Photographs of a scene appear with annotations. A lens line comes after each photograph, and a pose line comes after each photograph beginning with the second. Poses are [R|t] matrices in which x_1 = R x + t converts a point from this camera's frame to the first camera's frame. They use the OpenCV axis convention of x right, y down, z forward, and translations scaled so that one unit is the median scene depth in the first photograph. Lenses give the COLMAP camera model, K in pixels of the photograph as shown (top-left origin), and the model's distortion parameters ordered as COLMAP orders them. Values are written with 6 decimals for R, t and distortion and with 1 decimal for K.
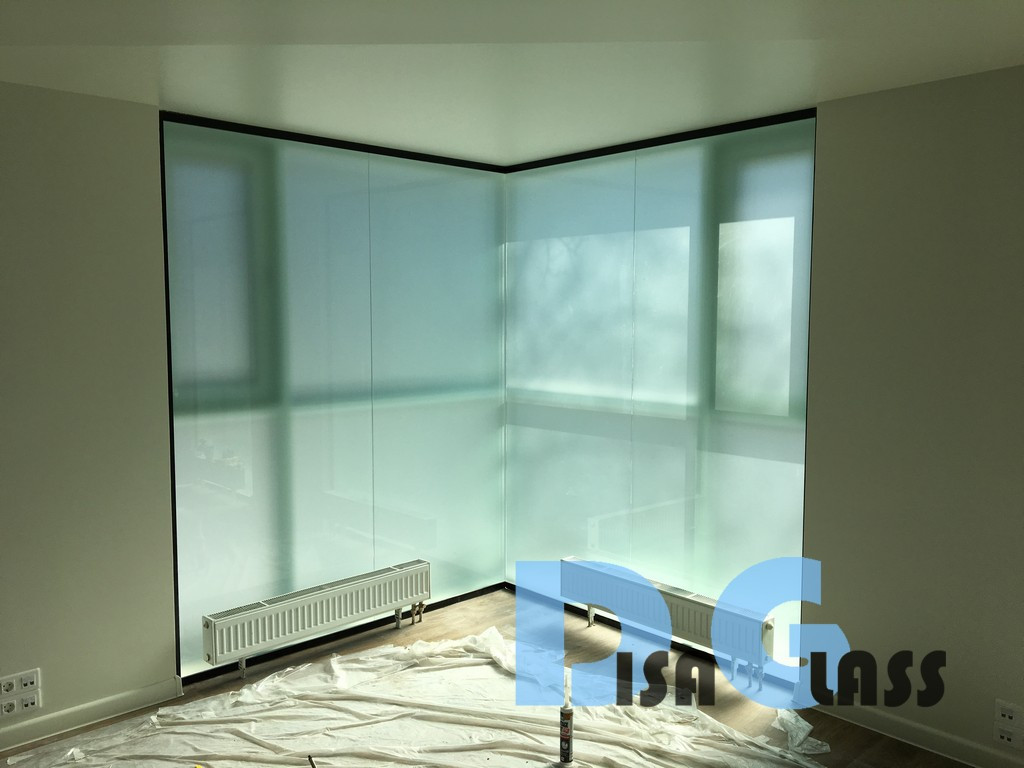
lens RADIAL K [[874.6, 0, 512.0], [0, 874.6, 384.0], [0, 0, 1]] dist [0.005805, 0.000120]
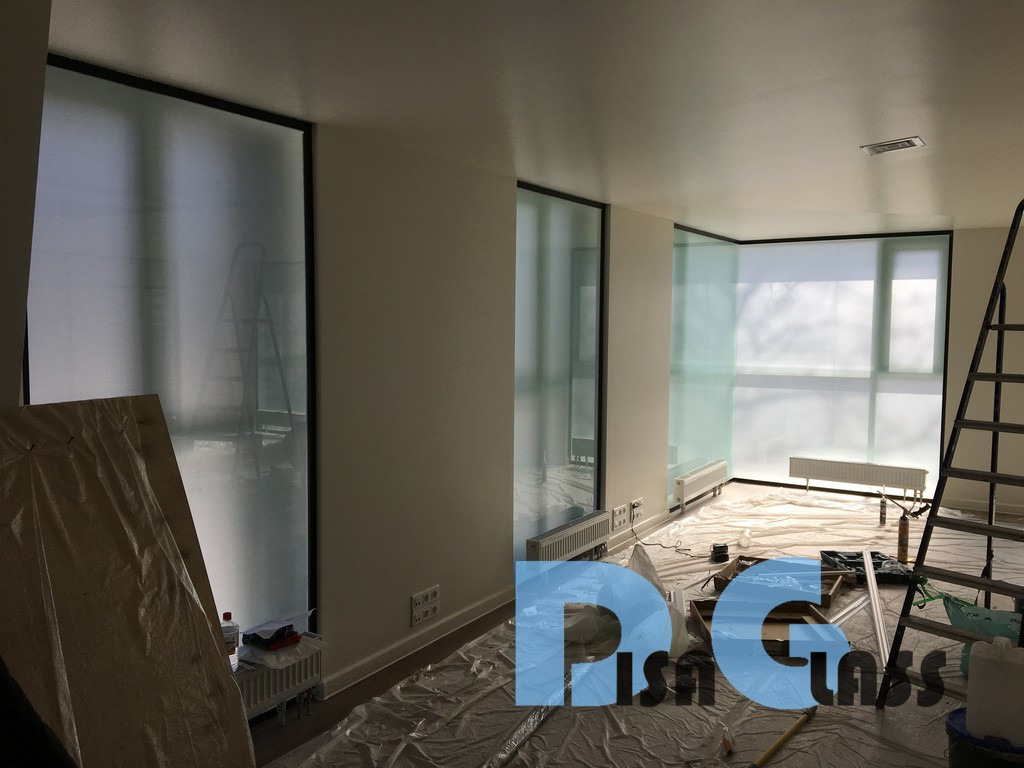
lens RADIAL K [[874.6, 0, 512.0], [0, 874.6, 384.0], [0, 0, 1]] dist [0.005805, 0.000120]
pose [[0.969258, -0.014383, 0.245626, -1.075942], [0.016058, 0.999859, -0.004818, 0.052947], [-0.245523, 0.008614, 0.969353, -0.729177]]
